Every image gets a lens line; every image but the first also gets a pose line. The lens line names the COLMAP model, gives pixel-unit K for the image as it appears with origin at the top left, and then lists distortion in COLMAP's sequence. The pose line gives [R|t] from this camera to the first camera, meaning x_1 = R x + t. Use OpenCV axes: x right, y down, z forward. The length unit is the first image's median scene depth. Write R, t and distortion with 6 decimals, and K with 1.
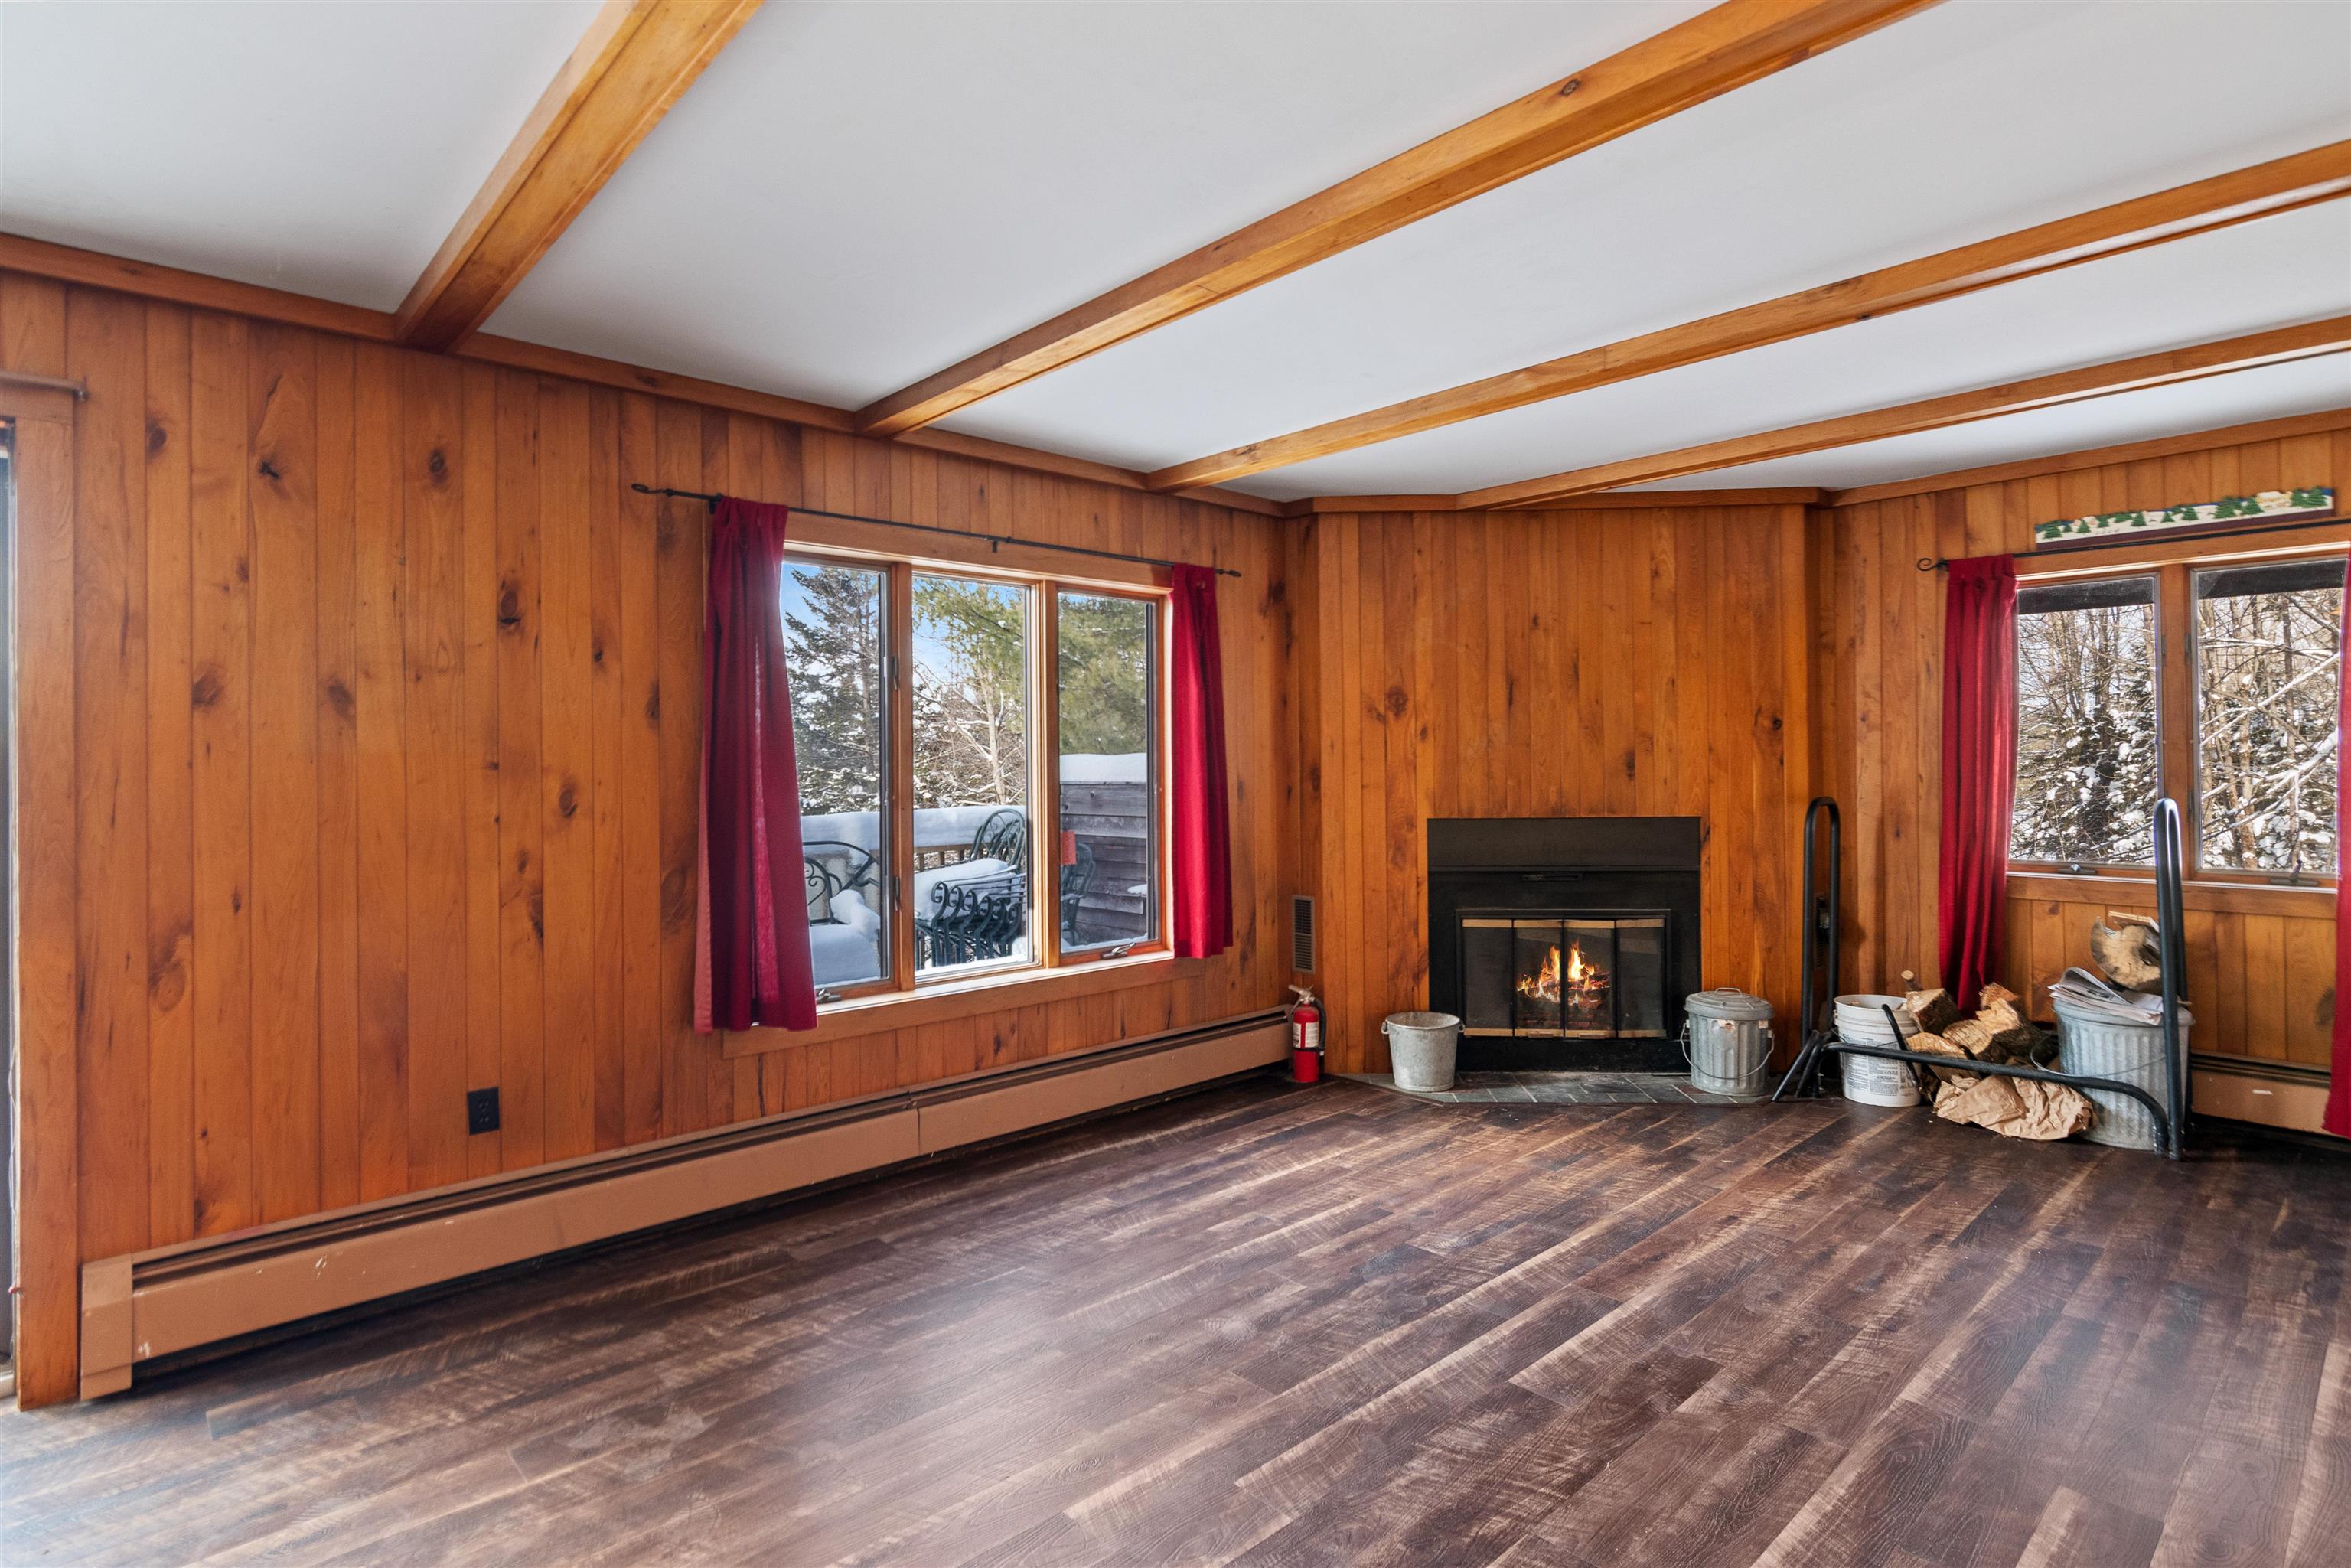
lens RADIAL K [[1183.4, 0, 1183.8], [0, 1183.4, 750.8], [0, 0, 1]] dist [-0.000262, 0.002310]
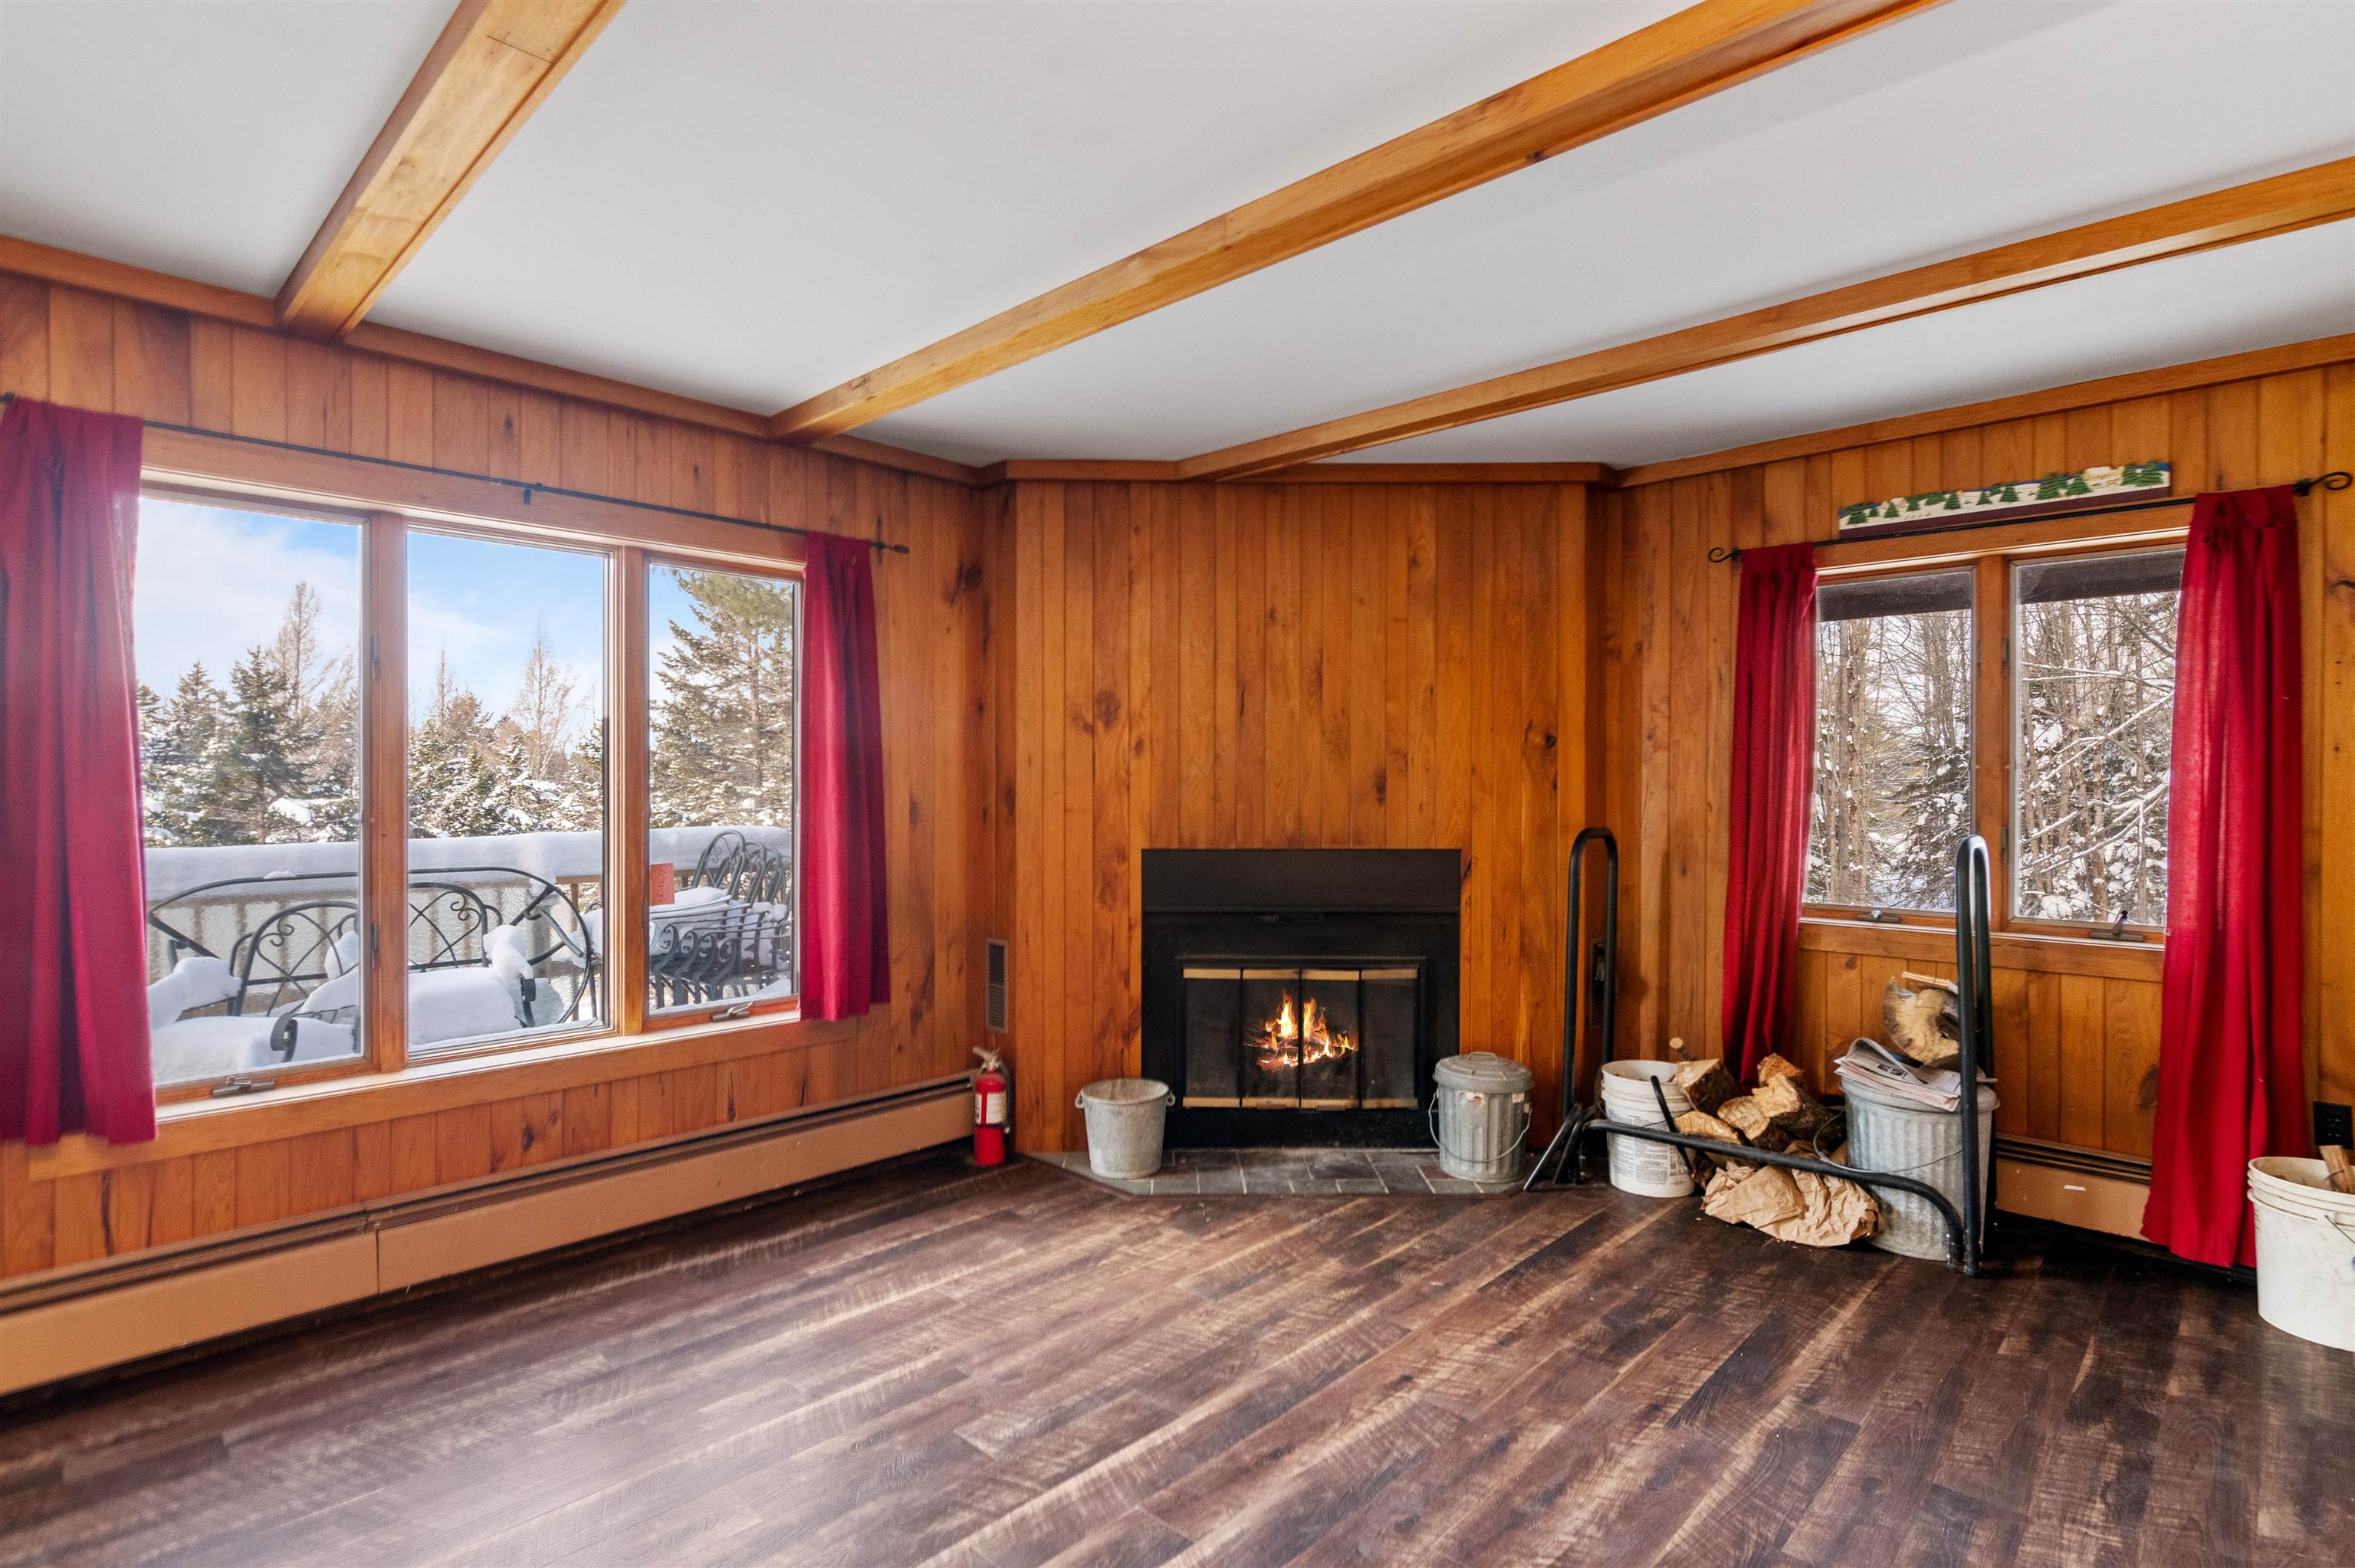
lens RADIAL K [[1158.7, 0, 1174.9], [0, 1158.7, 783.0], [0, 0, 1]] dist [0.000464, -0.001055]
pose [[0.998405, 0.010726, 0.055433, 0.219623], [-0.011409, 0.999863, 0.012012, 0.000661], [-0.055297, -0.012625, 0.998390, 0.215219]]
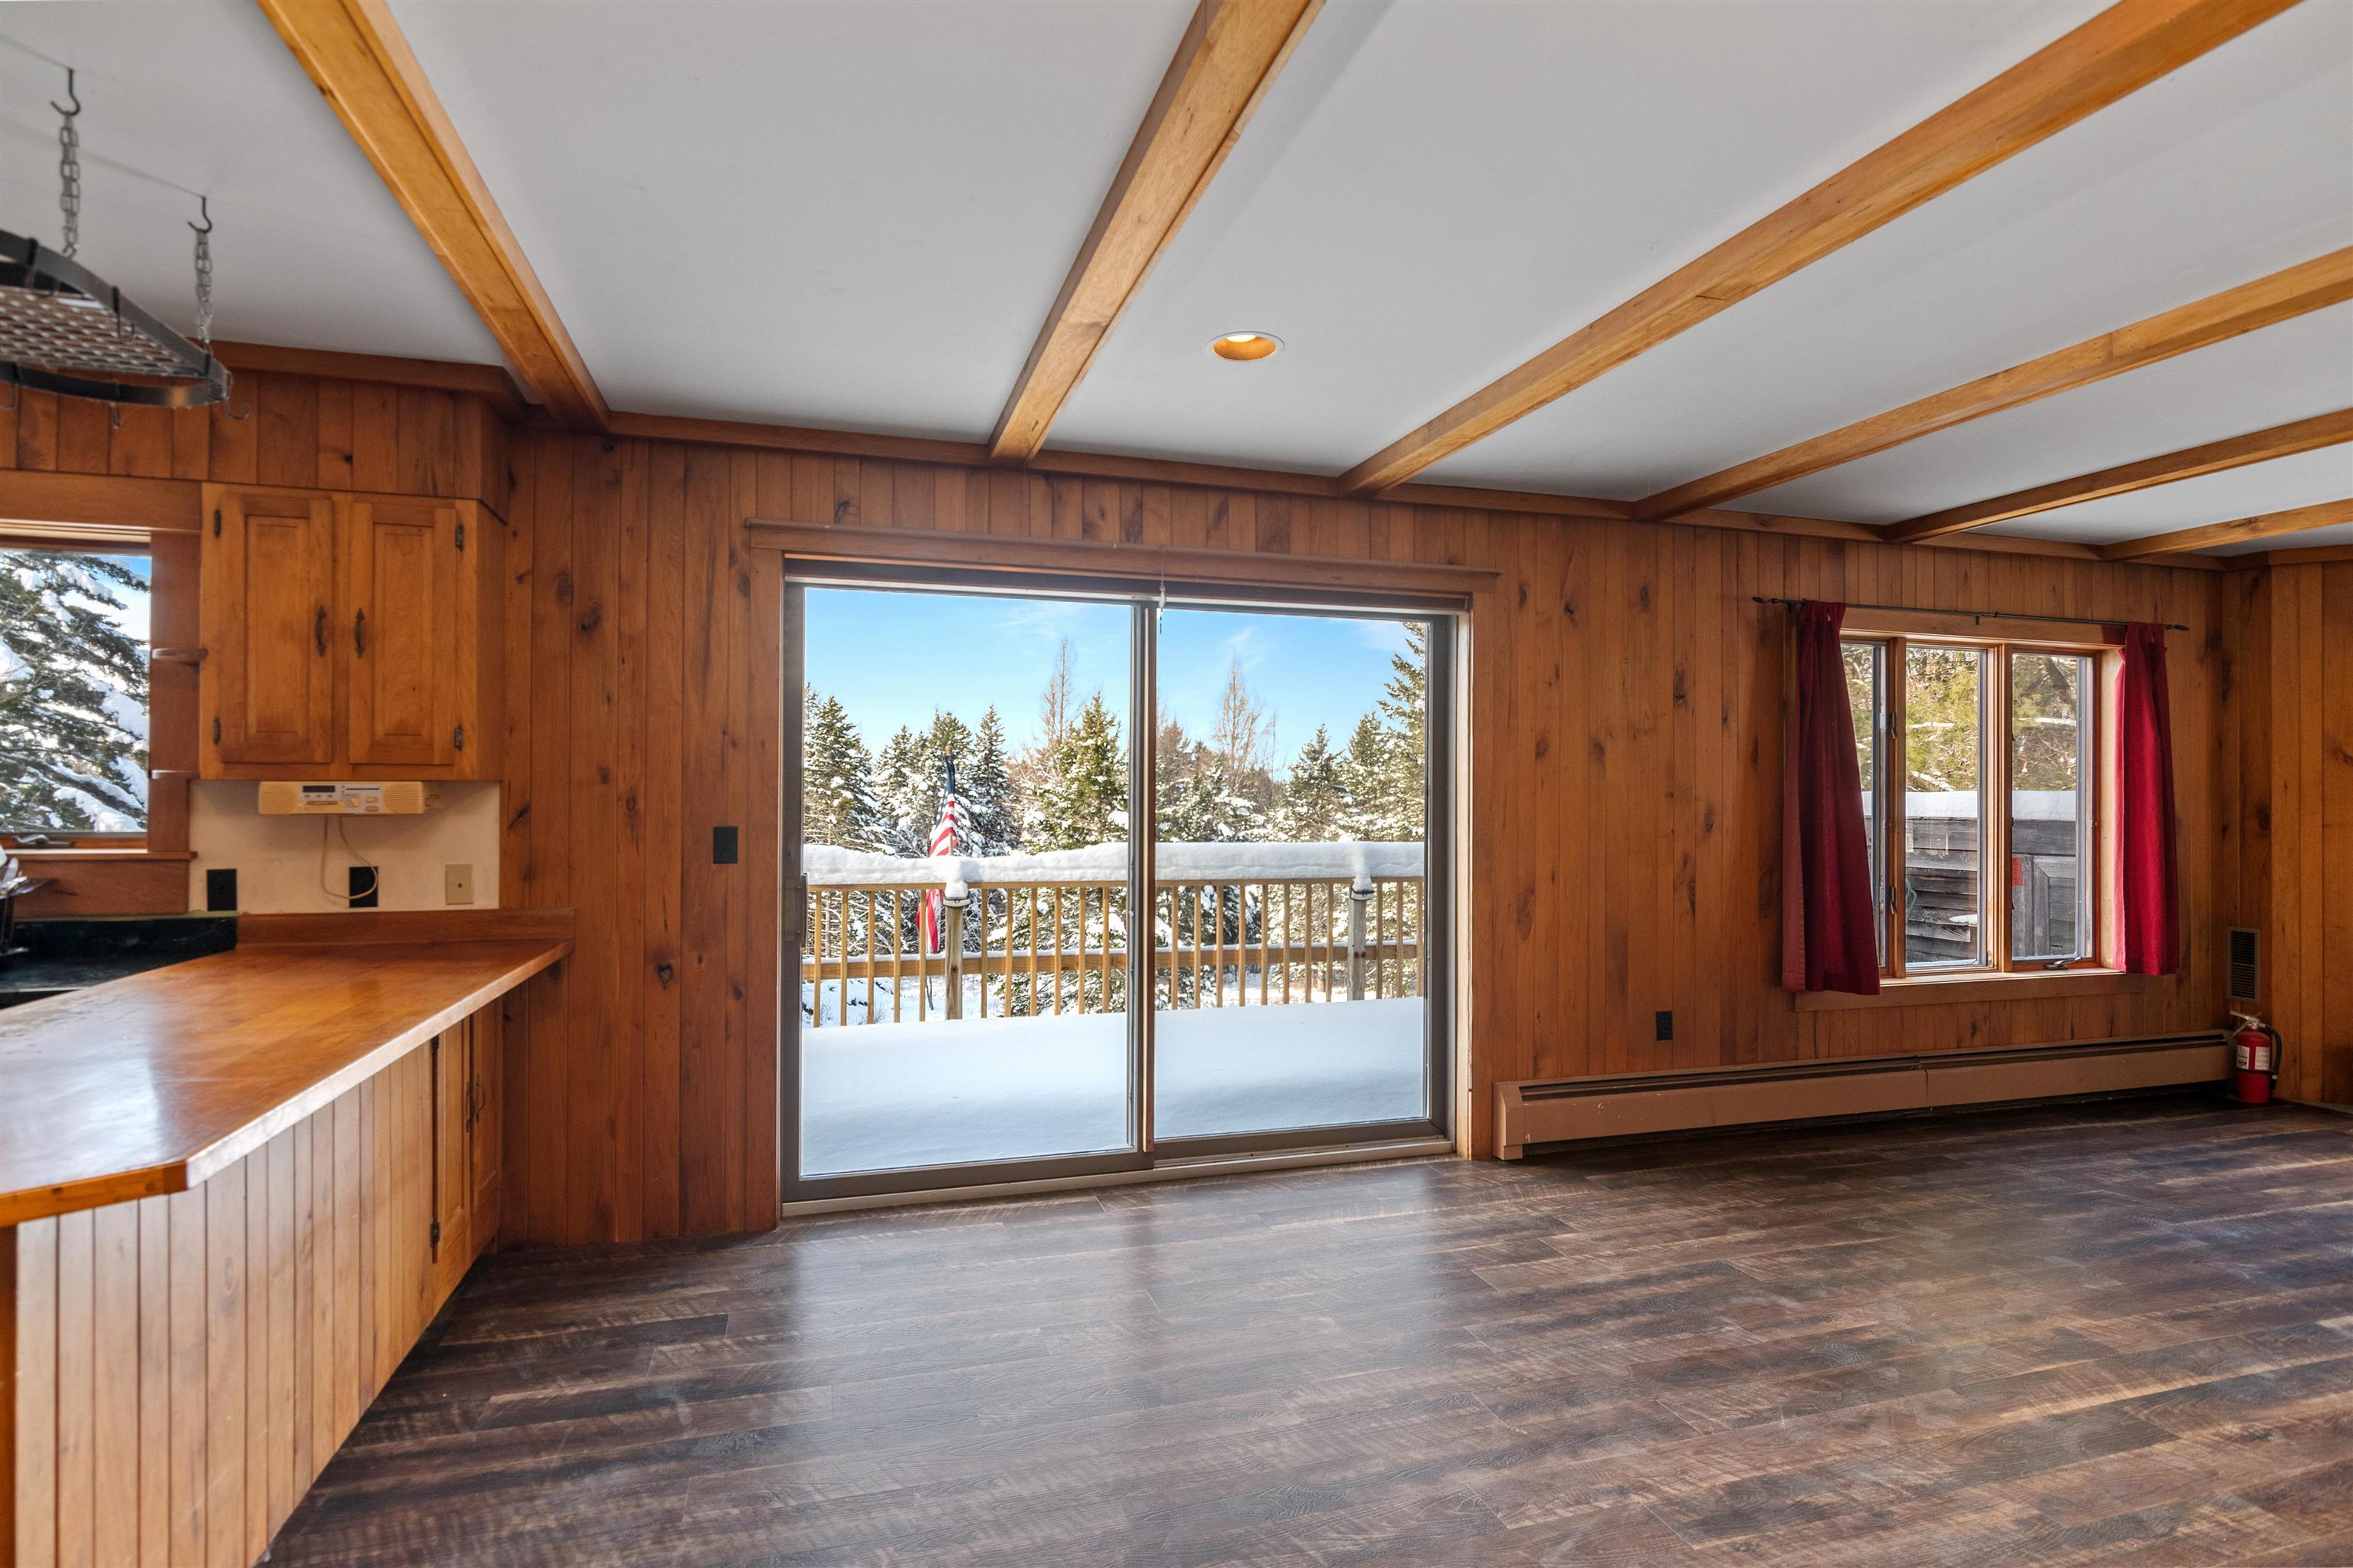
lens RADIAL K [[1177.2, 0, 1172.5], [0, 1177.2, 788.7], [0, 0, 1]] dist [-0.000561, -0.000859]
pose [[0.898299, 0.011657, -0.439231, -0.364543], [-0.009712, 0.999931, 0.006675, 0.000452], [0.439278, -0.001730, 0.898349, -0.443931]]
